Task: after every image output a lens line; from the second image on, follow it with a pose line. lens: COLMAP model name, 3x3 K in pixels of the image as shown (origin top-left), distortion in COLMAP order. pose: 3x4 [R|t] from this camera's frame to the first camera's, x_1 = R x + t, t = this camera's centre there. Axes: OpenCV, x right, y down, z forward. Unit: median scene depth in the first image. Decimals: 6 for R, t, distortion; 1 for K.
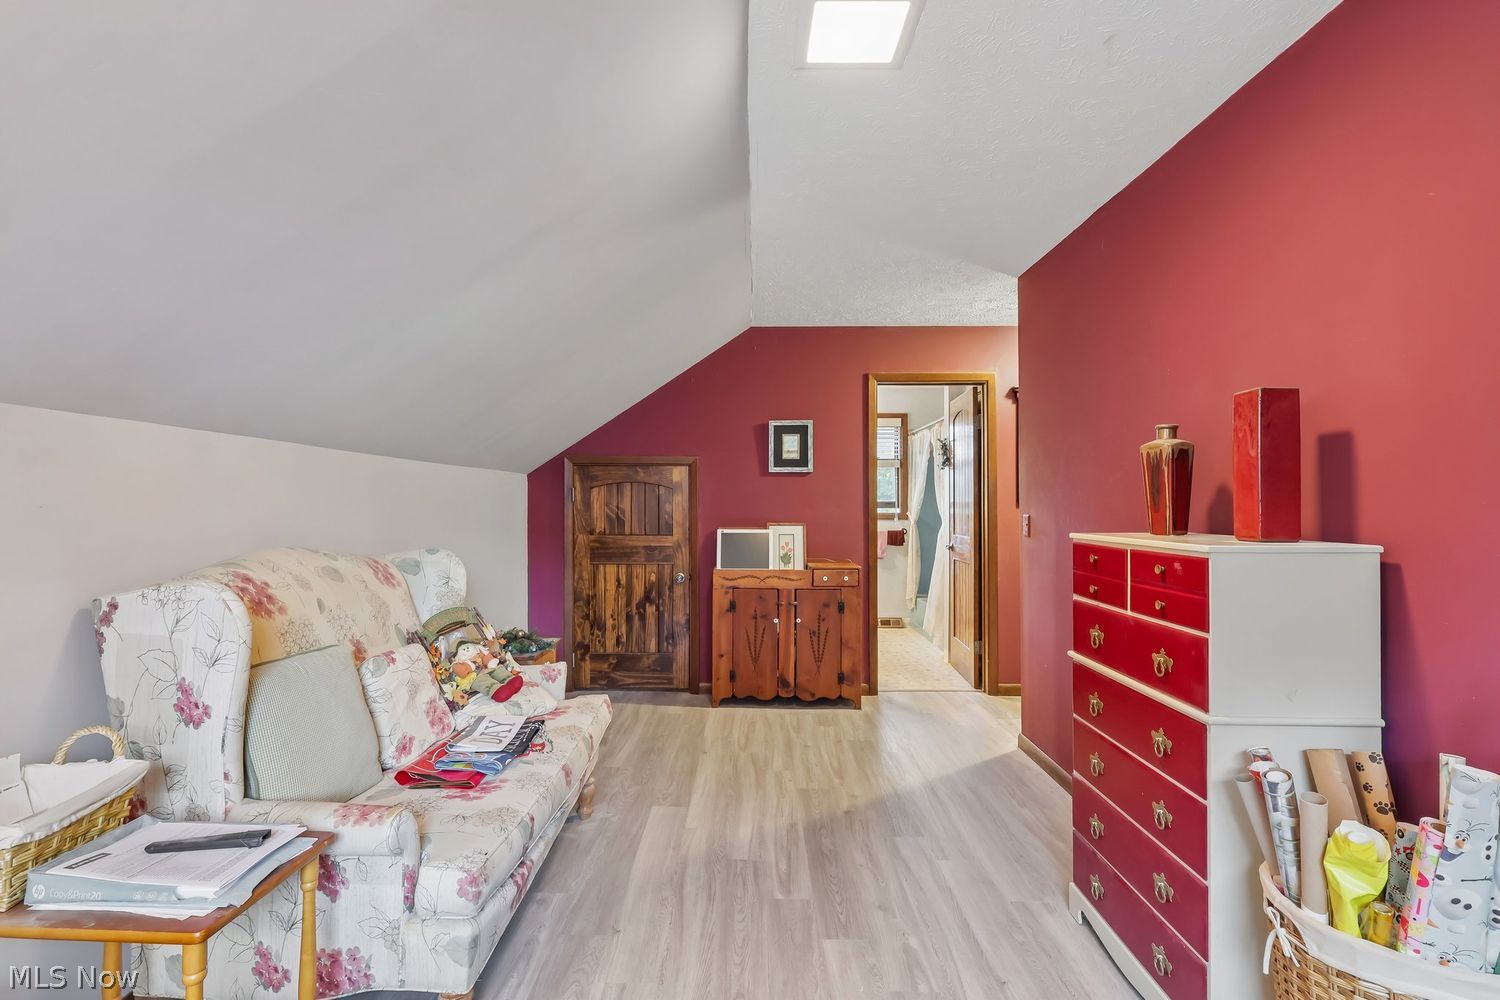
lens RADIAL K [[697.4, 0, 748.3], [0, 697.4, 500.8], [0, 0, 1]] dist [-0.002972, 0.001488]
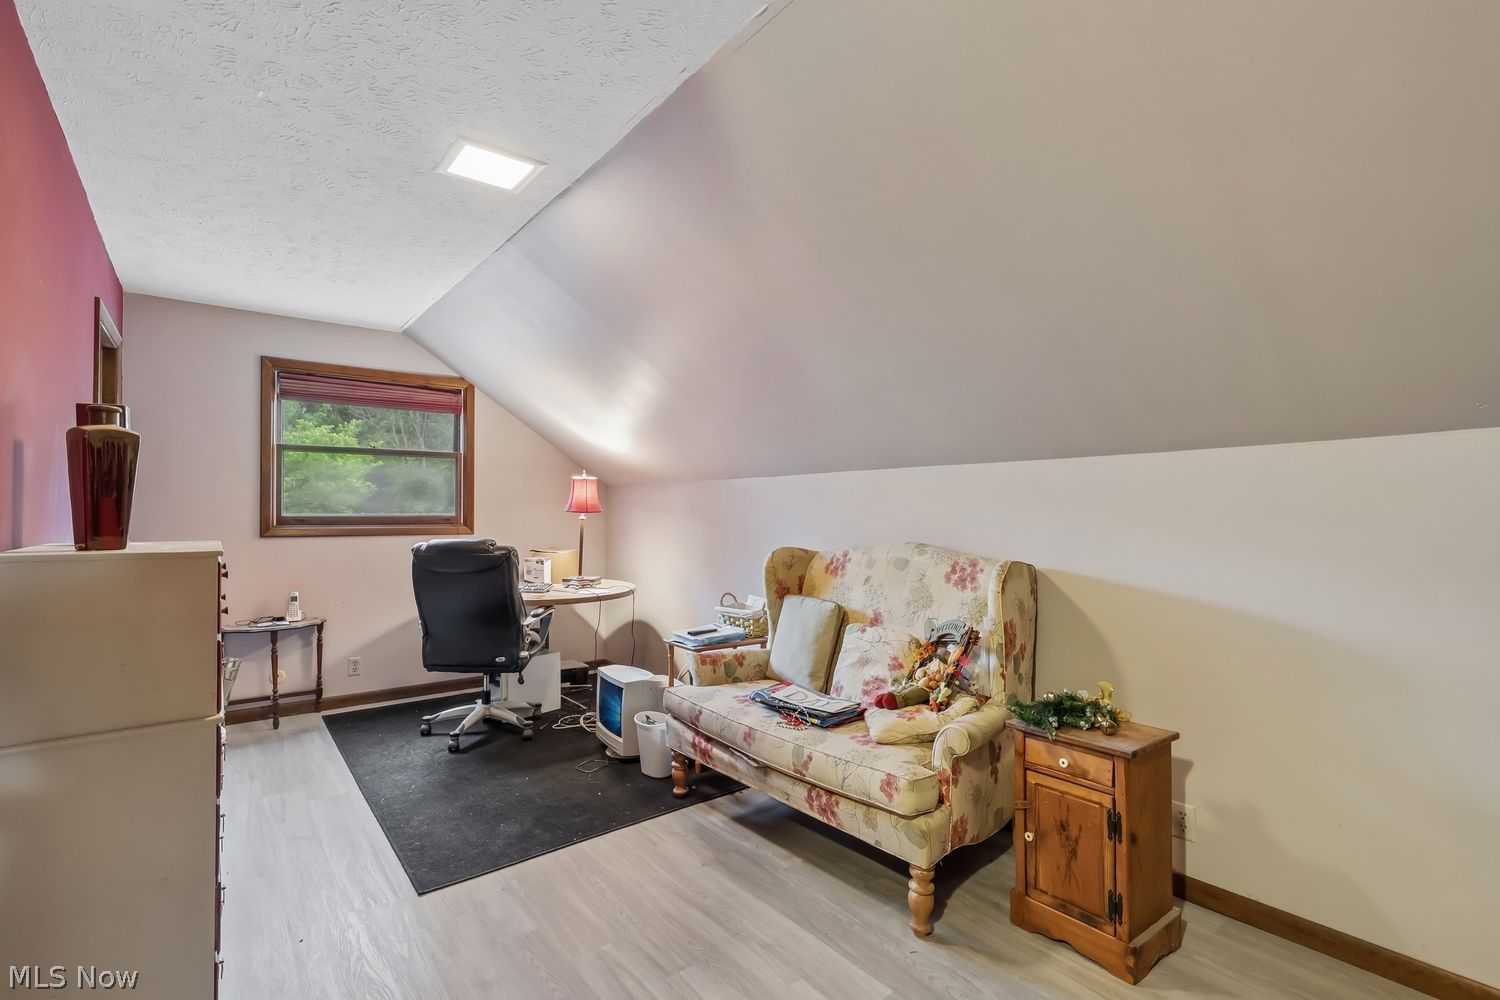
lens RADIAL K [[697.4, 0, 748.3], [0, 697.4, 506.5], [0, 0, 1]] dist [-0.002972, 0.001488]
pose [[-0.788586, -0.003692, -0.614913, 0.466184], [0.007761, 0.999843, -0.015955, 0.013378], [0.614876, -0.017354, -0.788433, 1.873778]]
